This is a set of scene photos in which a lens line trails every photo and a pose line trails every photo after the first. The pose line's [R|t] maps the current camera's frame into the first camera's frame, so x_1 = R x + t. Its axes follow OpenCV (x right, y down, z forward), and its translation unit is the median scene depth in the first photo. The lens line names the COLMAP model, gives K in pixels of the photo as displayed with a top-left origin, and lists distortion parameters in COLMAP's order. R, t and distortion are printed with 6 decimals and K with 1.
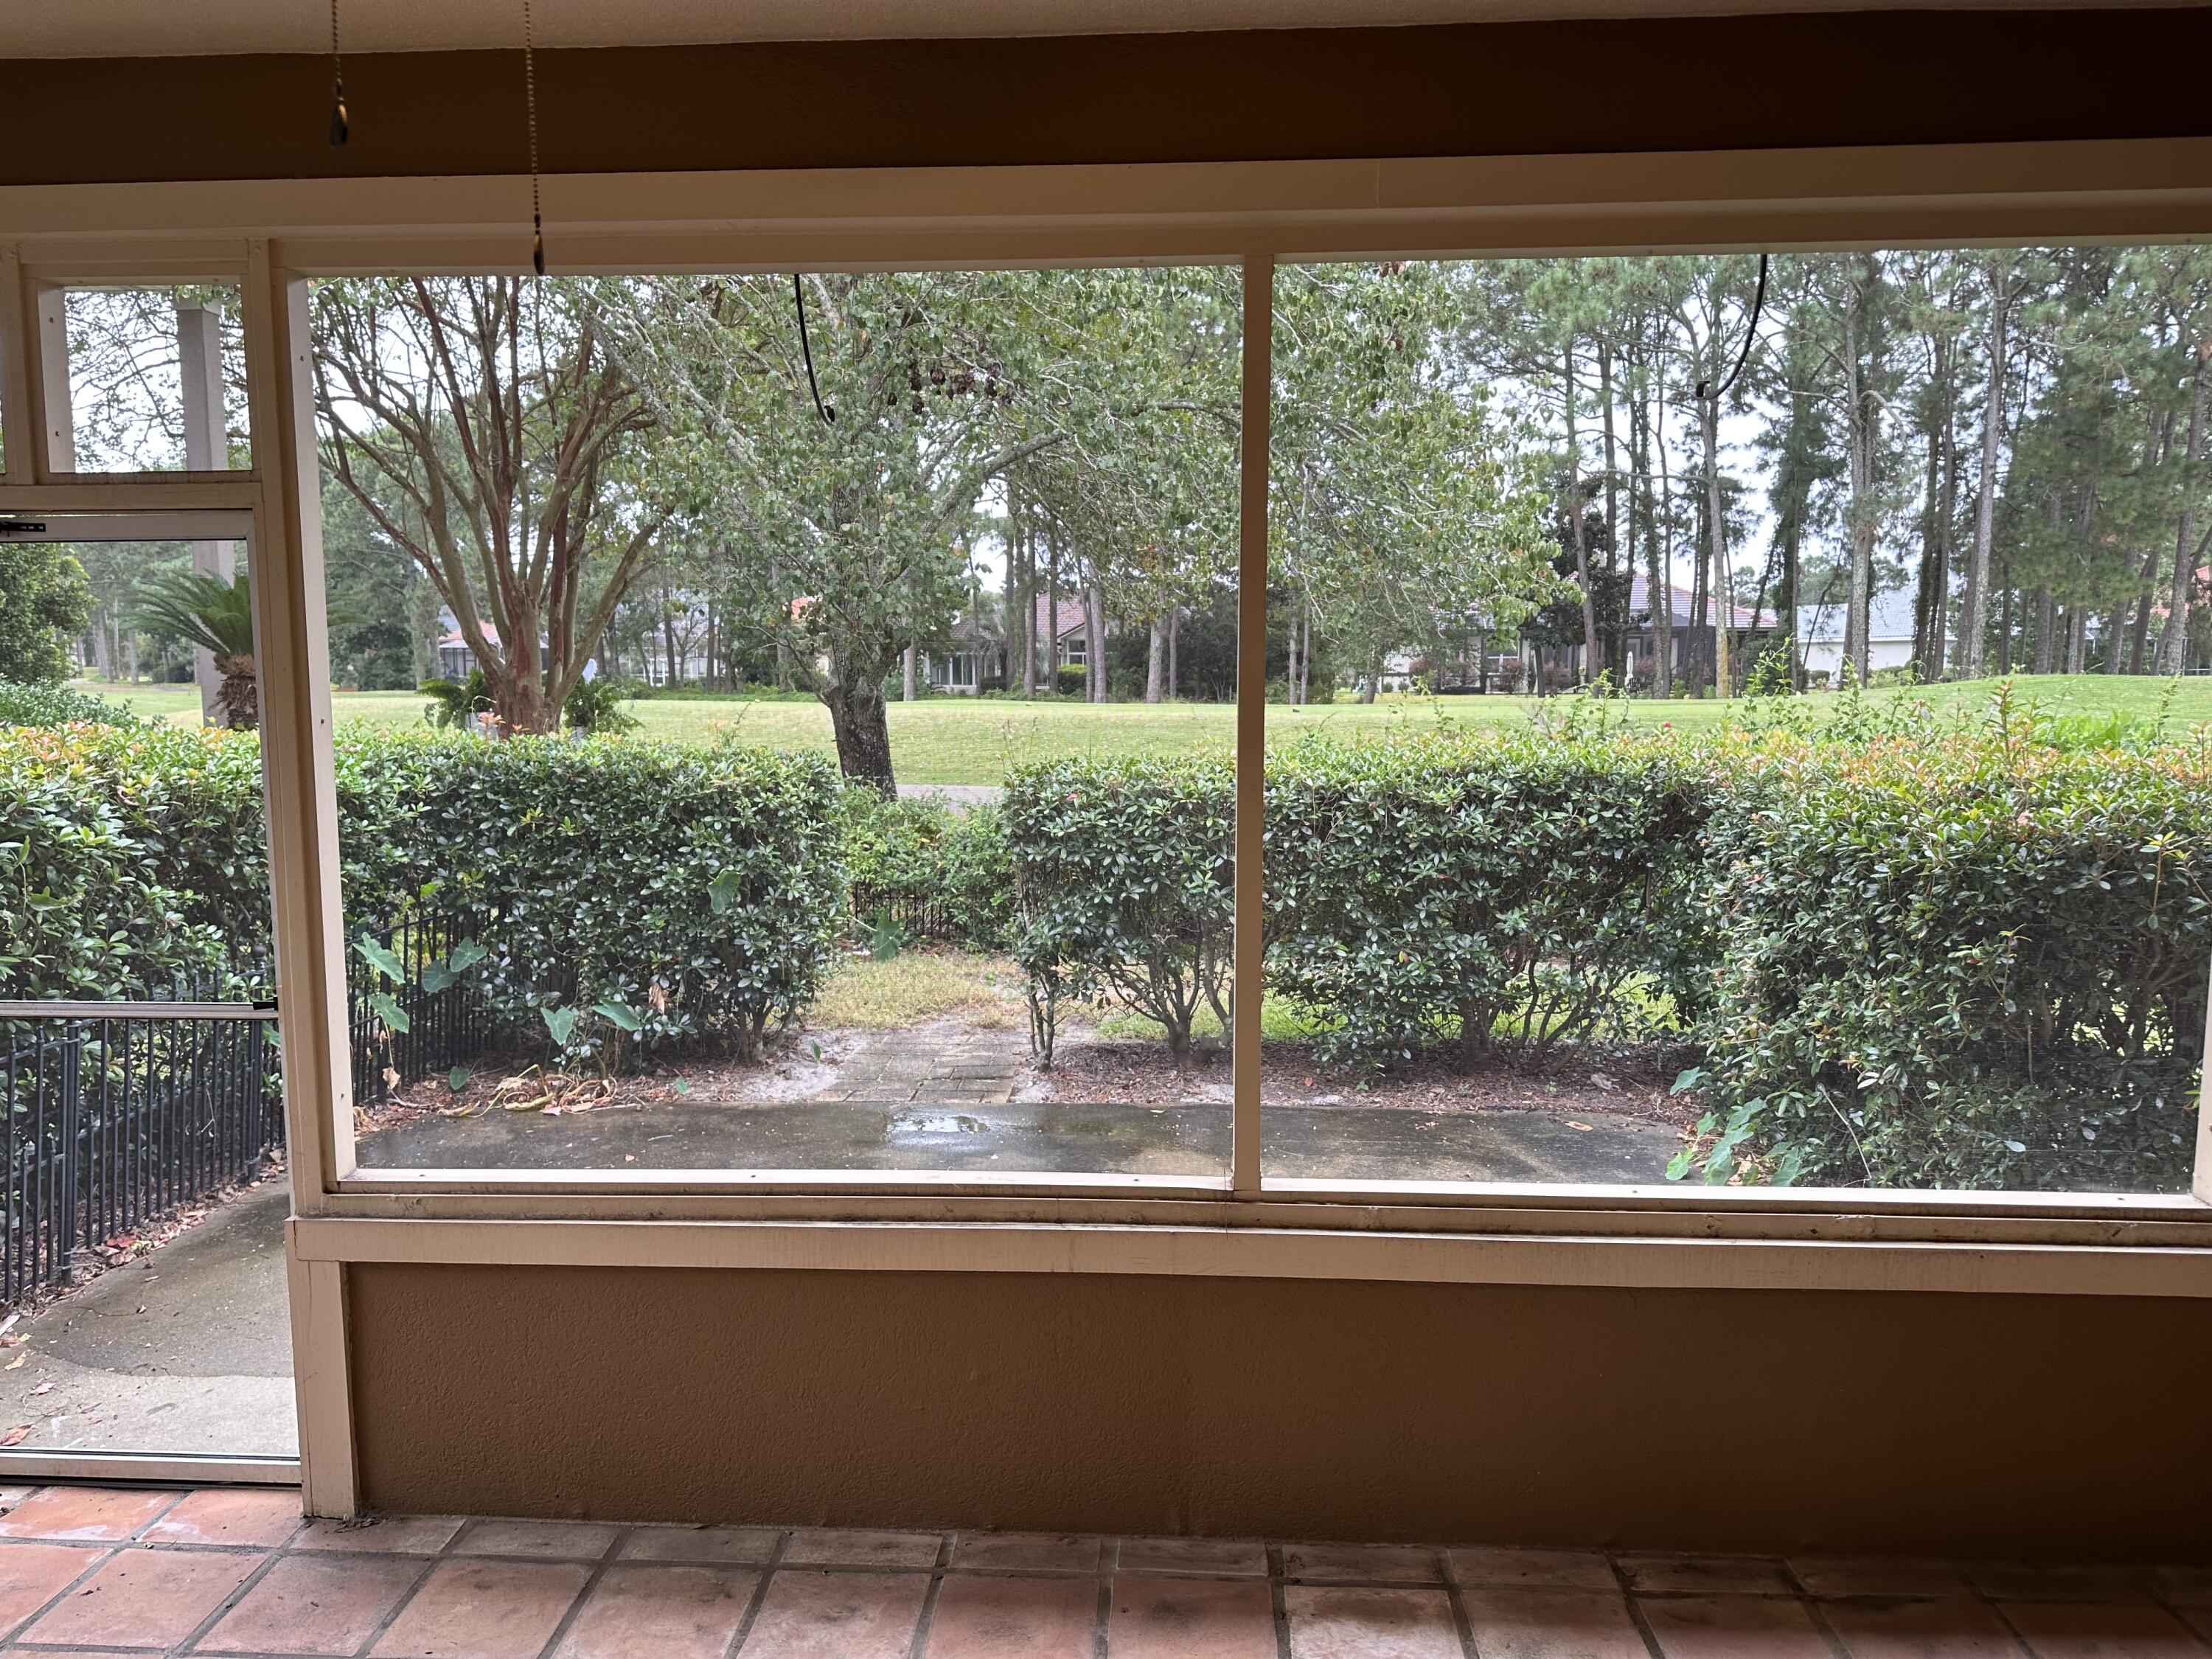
lens RADIAL K [[1553.3, 0, 1109.1], [0, 1553.3, 831.1], [0, 0, 1]] dist [0.068184, 0.001021]
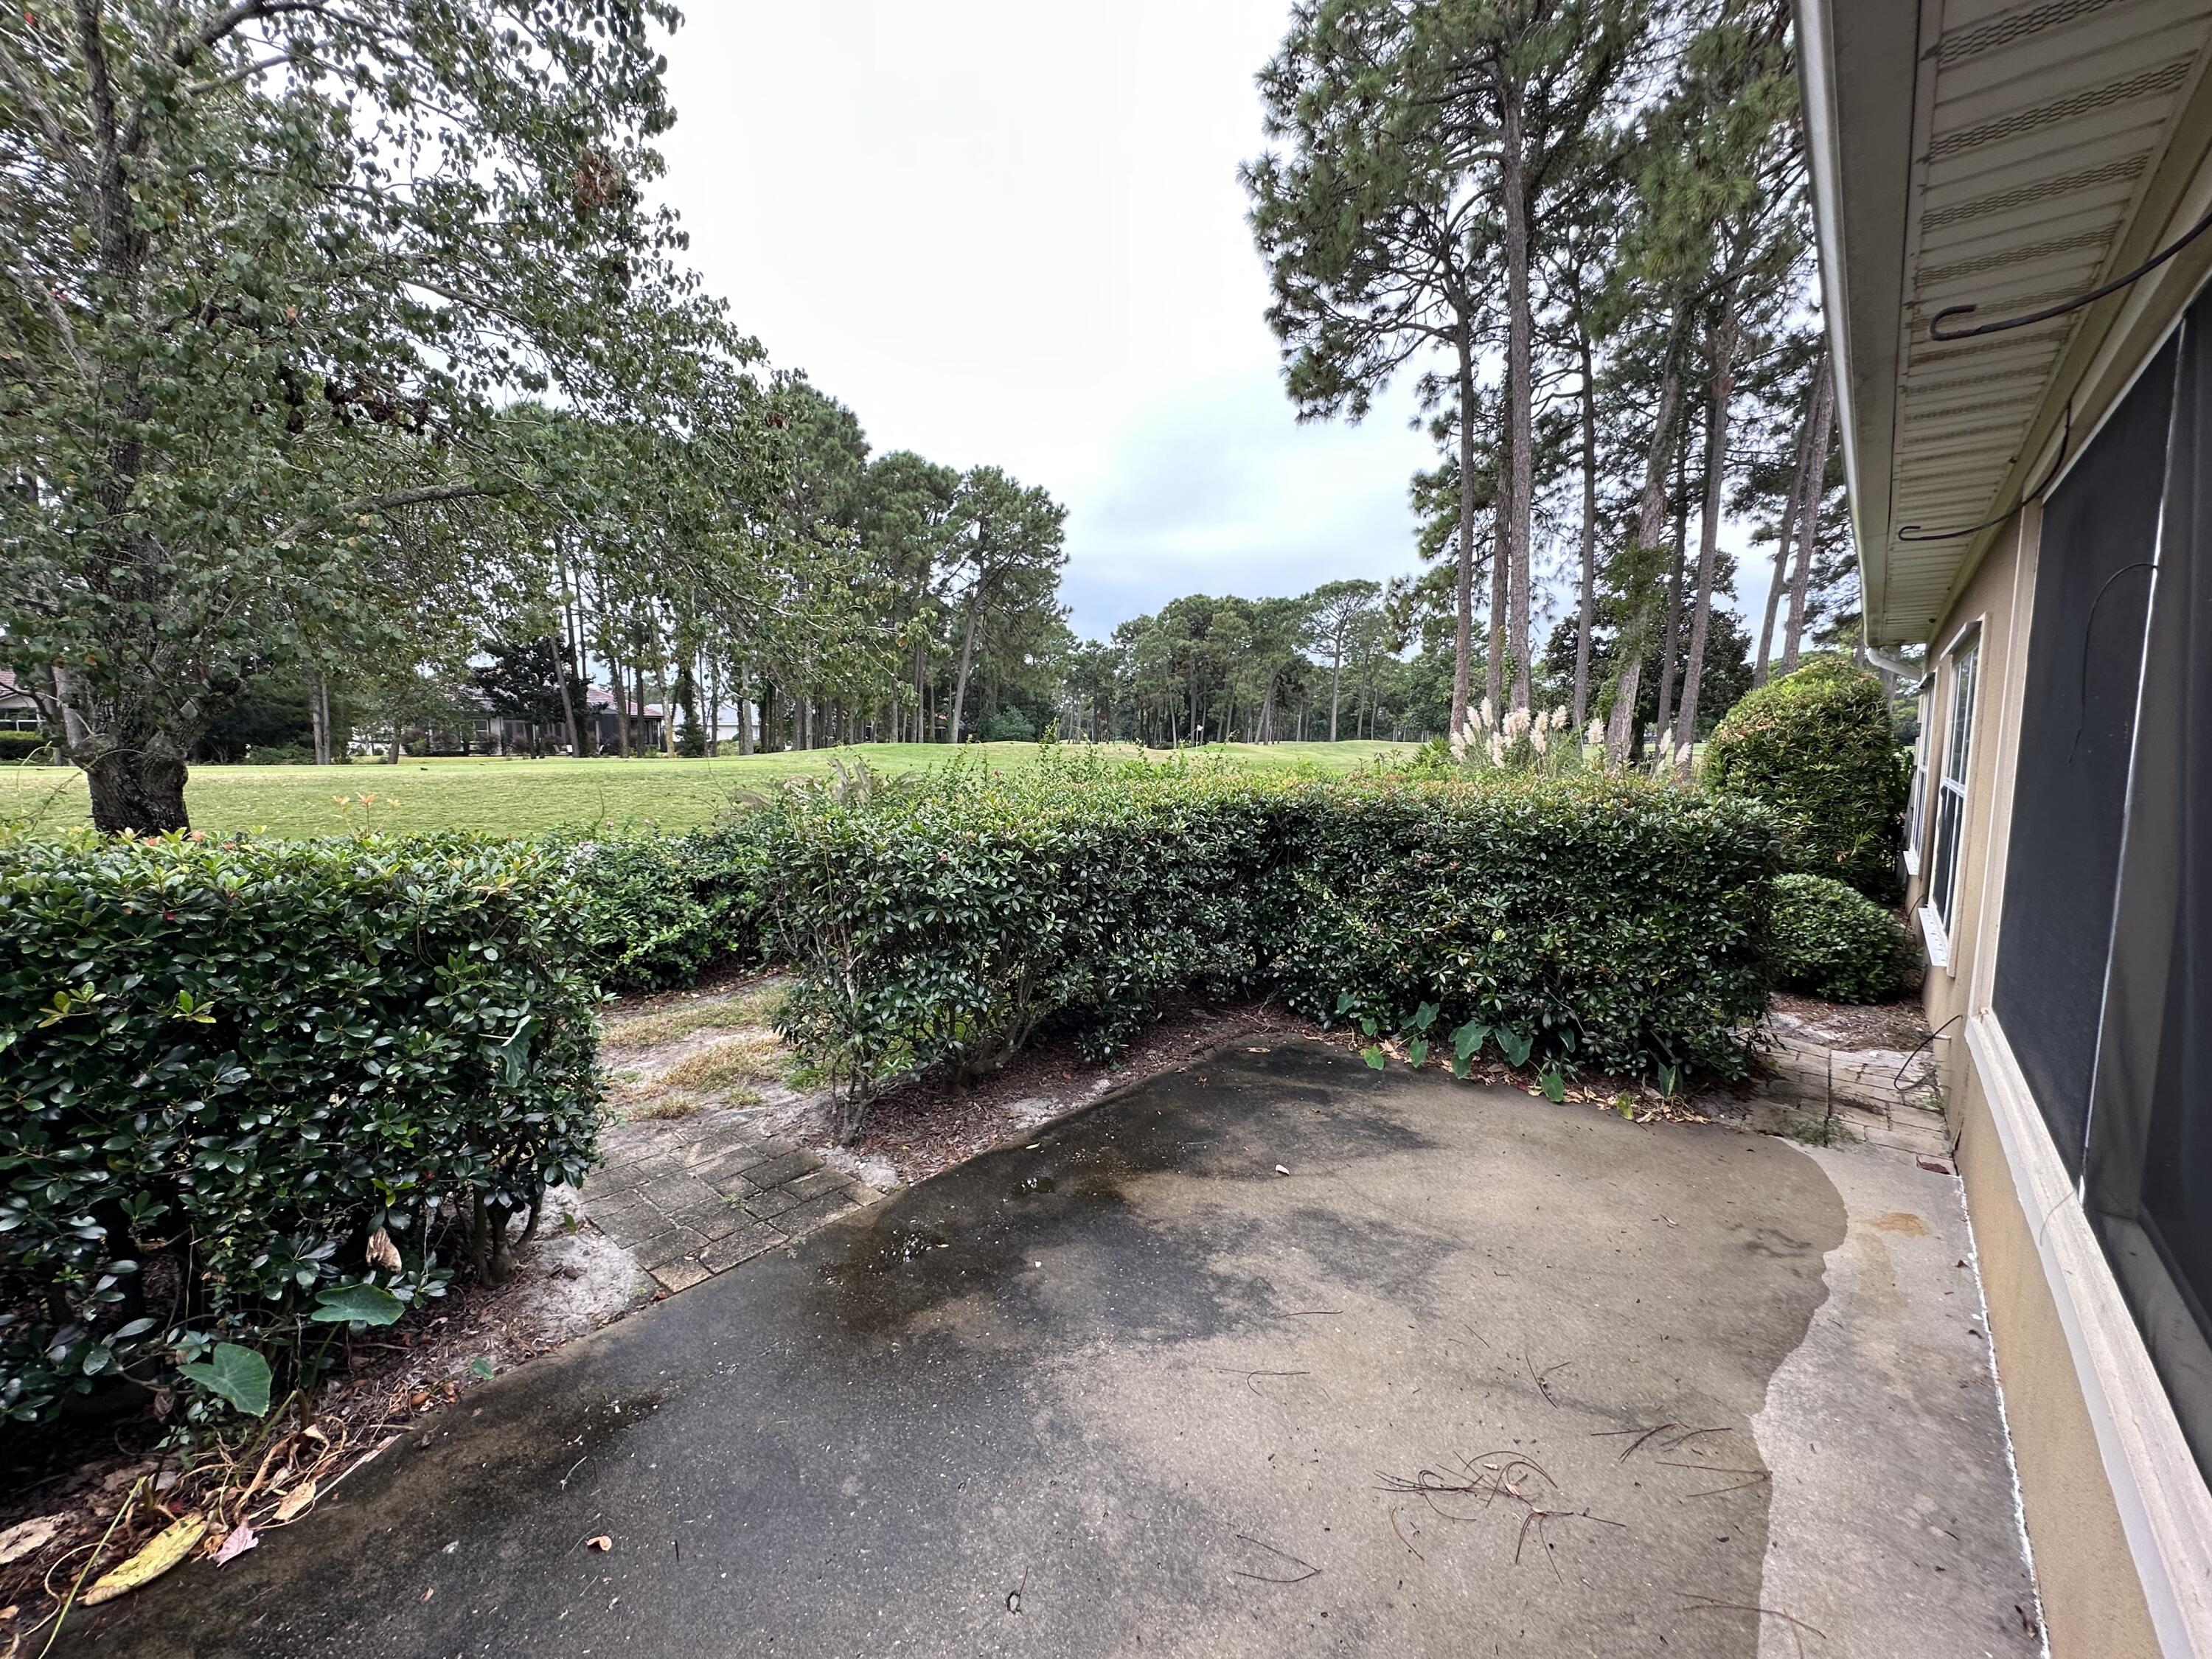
lens RADIAL K [[884.3, 0, 1101.3], [0, 884.3, 823.3], [0, 0, 1]] dist [-0.000483, -0.000212]
pose [[0.612569, -0.068607, 0.787434, -0.378097], [0.076783, 0.996679, 0.027106, -0.048771], [-0.786679, 0.043857, 0.615803, 0.552618]]
